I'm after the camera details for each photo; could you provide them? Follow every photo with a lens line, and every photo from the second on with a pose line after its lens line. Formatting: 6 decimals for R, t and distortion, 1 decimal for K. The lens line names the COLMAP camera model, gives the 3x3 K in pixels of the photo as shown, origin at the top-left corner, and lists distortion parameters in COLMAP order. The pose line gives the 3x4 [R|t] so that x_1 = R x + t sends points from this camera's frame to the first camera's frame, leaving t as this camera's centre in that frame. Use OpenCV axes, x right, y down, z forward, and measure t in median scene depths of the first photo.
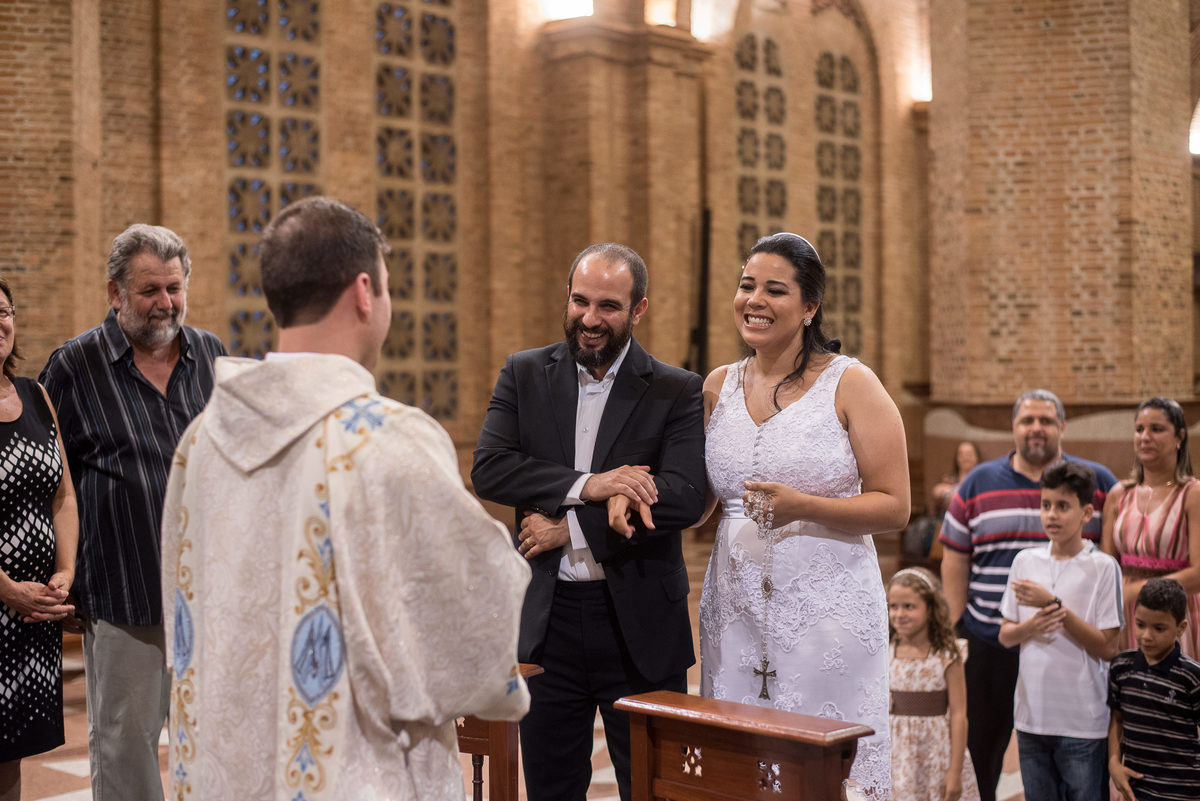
lens RADIAL K [[1742.3, 0, 605.1], [0, 1742.3, 400.3], [0, 0, 1]] dist [-0.113583, 0.077888]
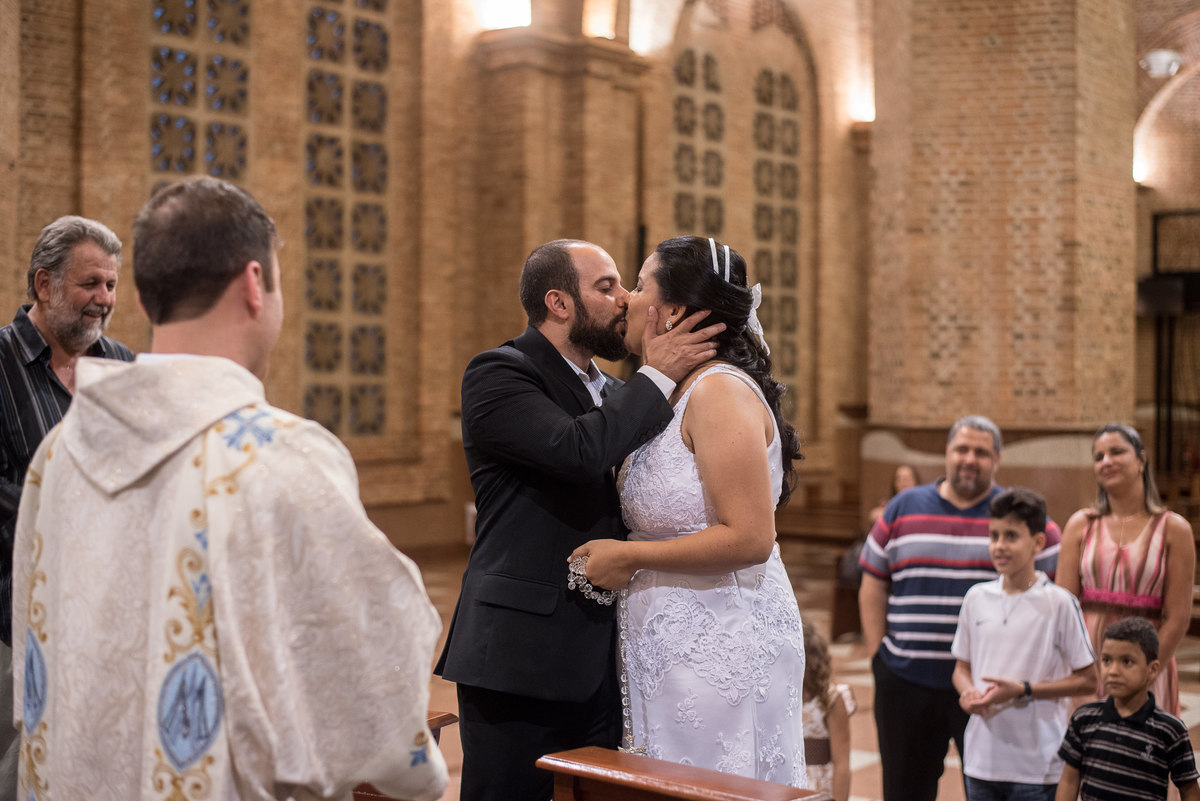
lens RADIAL K [[1742.3, 0, 605.1], [0, 1742.3, 400.3], [0, 0, 1]] dist [-0.113583, 0.077888]
pose [[0.999109, 0.015552, 0.039231, 0.000286], [-0.015137, 0.999827, -0.010831, 0.000178], [-0.039392, 0.010227, 0.999171, 0.026665]]
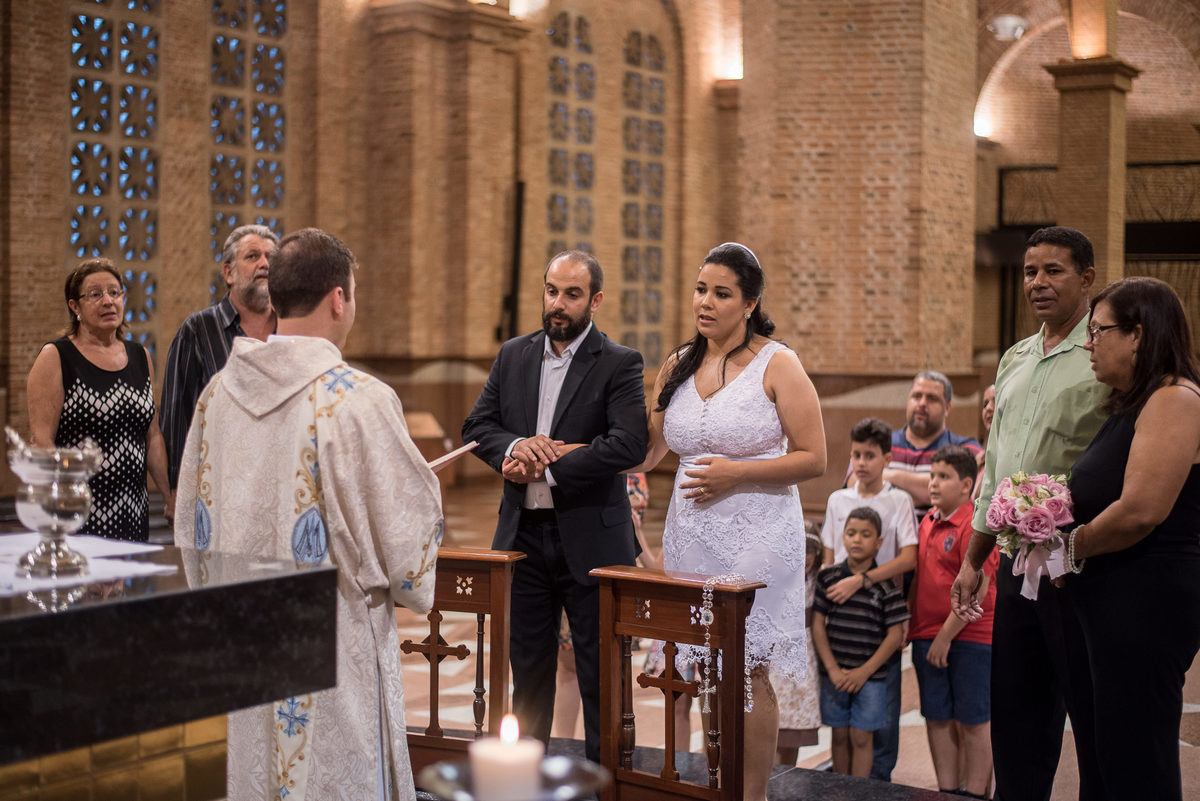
lens RADIAL K [[1823.8, 0, 600.0], [0, 1823.8, 400.5], [0, 0, 1]] dist [-0.102237, 0.018675]
pose [[0.991792, 0.015666, 0.126902, -0.043611], [-0.018308, 0.999639, 0.019680, -0.001019], [-0.126547, -0.021842, 0.991720, -0.129303]]
